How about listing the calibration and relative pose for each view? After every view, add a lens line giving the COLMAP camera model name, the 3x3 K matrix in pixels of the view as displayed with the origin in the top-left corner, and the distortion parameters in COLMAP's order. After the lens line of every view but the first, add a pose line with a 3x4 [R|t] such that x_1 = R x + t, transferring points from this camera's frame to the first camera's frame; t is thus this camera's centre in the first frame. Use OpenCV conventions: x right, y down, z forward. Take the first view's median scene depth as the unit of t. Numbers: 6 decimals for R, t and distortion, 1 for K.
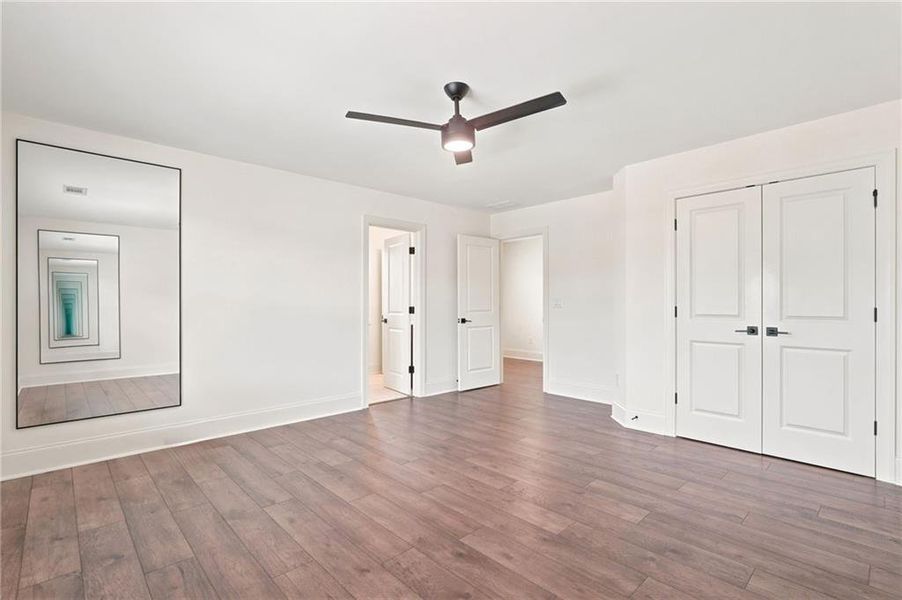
lens RADIAL K [[442.9, 0, 452.9], [0, 442.9, 301.7], [0, 0, 1]] dist [0.001753, 0.000286]
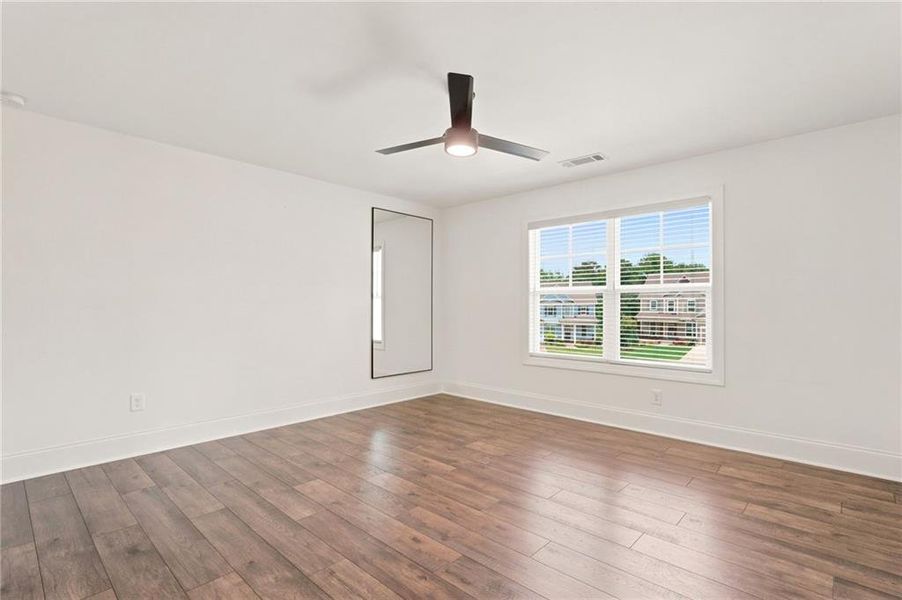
lens RADIAL K [[442.9, 0, 452.9], [0, 442.9, 301.7], [0, 0, 1]] dist [0.001753, 0.000286]
pose [[-0.998238, 0.000537, -0.059338, 0.096180], [0.001128, 0.999950, -0.009927, 0.004813], [0.059329, -0.009976, -0.998189, 2.117060]]
